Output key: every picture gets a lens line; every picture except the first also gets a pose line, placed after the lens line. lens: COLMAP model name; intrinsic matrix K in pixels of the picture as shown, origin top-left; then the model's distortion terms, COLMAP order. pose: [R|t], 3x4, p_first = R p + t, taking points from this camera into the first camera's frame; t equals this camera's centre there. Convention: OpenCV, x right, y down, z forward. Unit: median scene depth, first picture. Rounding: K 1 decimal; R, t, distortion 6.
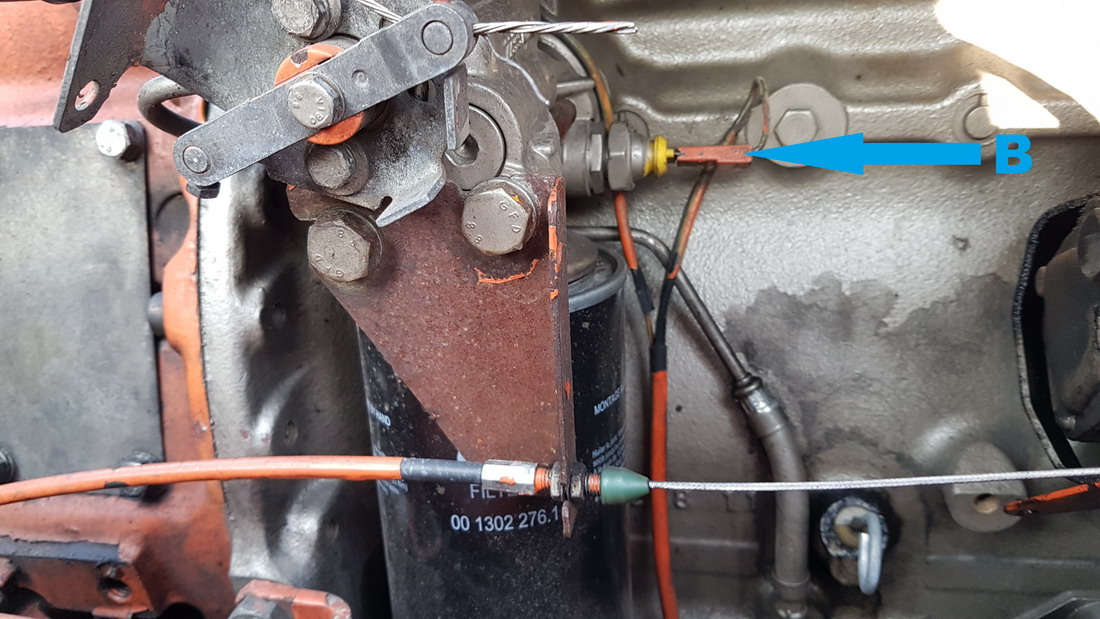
lens RADIAL K [[843.4, 0, 548.1], [0, 843.4, 329.5], [0, 0, 1]] dist [0.249731, -0.479595]
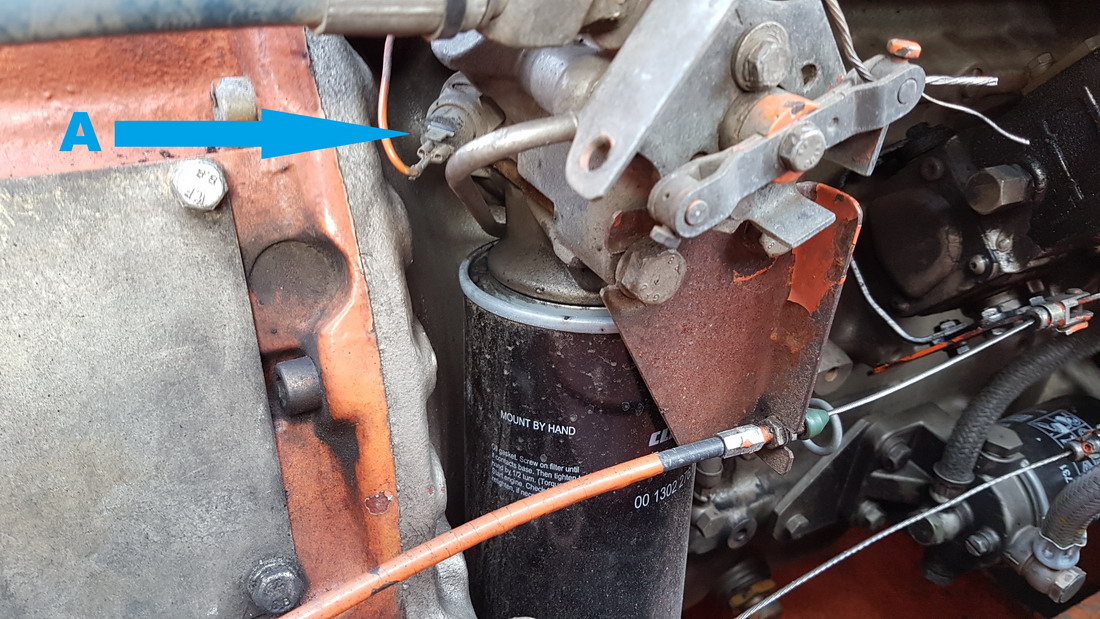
lens RADIAL K [[843.4, 0, 548.1], [0, 843.4, 329.5], [0, 0, 1]] dist [0.249731, -0.479595]
pose [[0.757873, -0.208376, 0.618230, -0.748460], [0.165398, 0.978030, 0.126889, -0.135696], [-0.631088, 0.006089, 0.775687, 0.198925]]
